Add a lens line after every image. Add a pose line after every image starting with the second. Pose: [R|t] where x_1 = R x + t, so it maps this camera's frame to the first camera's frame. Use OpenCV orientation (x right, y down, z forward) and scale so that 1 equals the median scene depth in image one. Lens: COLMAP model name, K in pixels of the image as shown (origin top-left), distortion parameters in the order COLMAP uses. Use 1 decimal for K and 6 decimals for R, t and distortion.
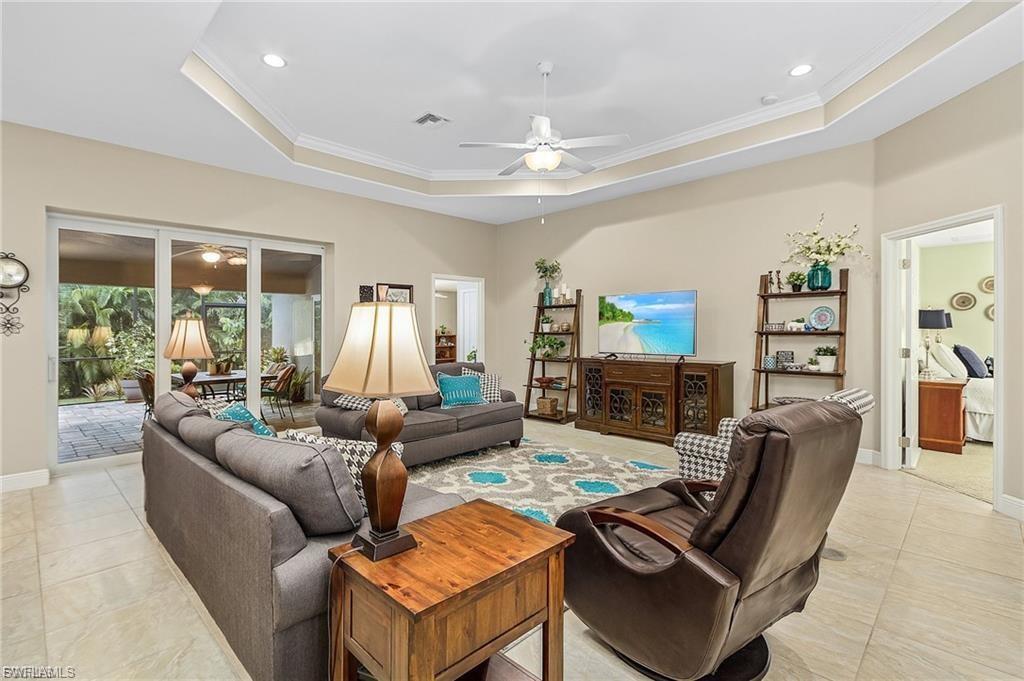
lens RADIAL K [[473.7, 0, 478.7], [0, 473.7, 334.3], [0, 0, 1]] dist [0.001568, 0.000130]
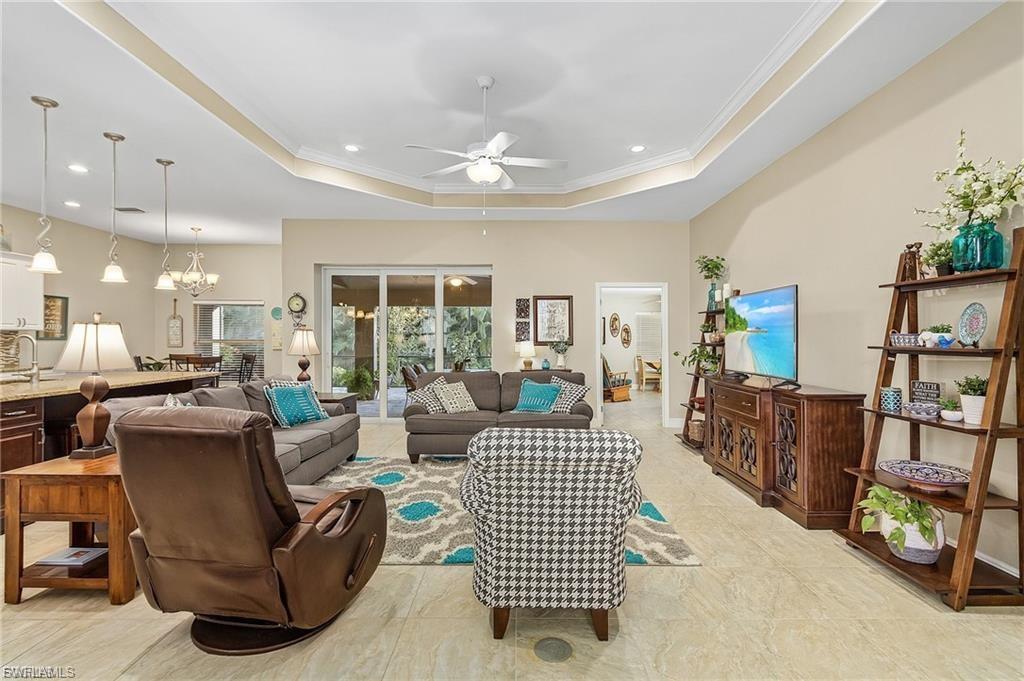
lens RADIAL K [[469.7, 0, 507.6], [0, 469.7, 333.6], [0, 0, 1]] dist [-0.001564, -0.000394]
pose [[0.723460, 0.001826, -0.690364, 0.676081], [-0.015398, 0.999790, -0.013492, -0.007560], [0.690195, 0.020391, 0.723336, 0.243322]]
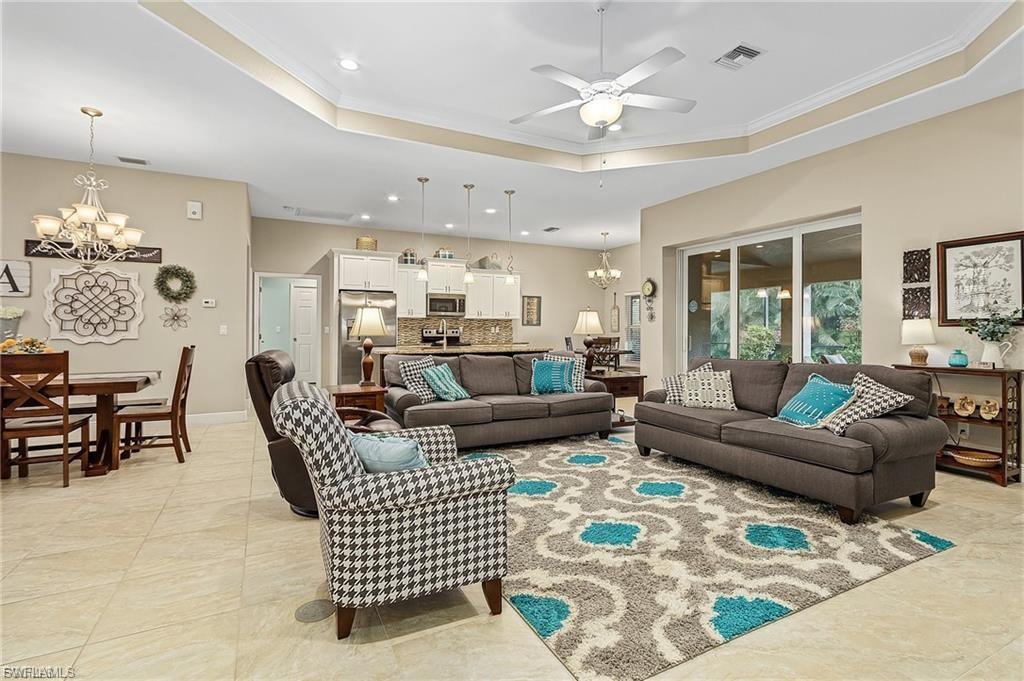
lens RADIAL K [[469.7, 0, 507.6], [0, 469.7, 333.6], [0, 0, 1]] dist [-0.001564, -0.000394]
pose [[-0.275960, 0.016099, -0.961034, 0.781237], [-0.006921, 0.999801, 0.018736, 0.011439], [0.961144, 0.011821, -0.275794, 0.844014]]
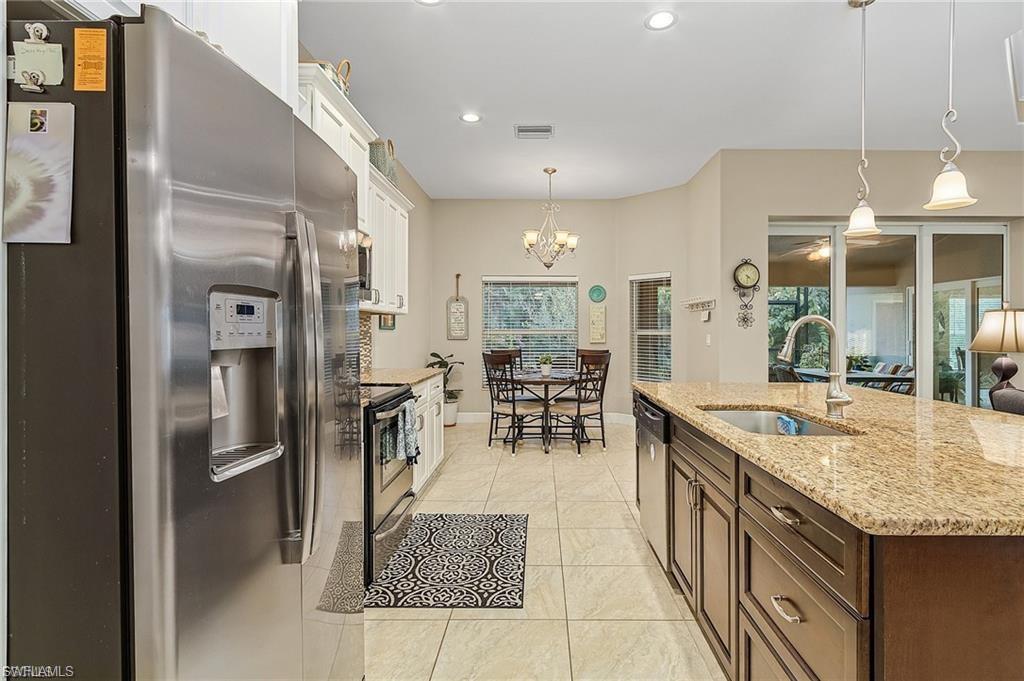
lens RADIAL K [[500.9, 0, 543.0], [0, 500.9, 338.1], [0, 0, 1]] dist [0.001455, 0.000026]
pose [[0.722639, 0.019657, -0.690946, -0.444806], [-0.013736, 0.999807, 0.014077, 0.013398], [0.691089, -0.000682, 0.722769, -0.233927]]
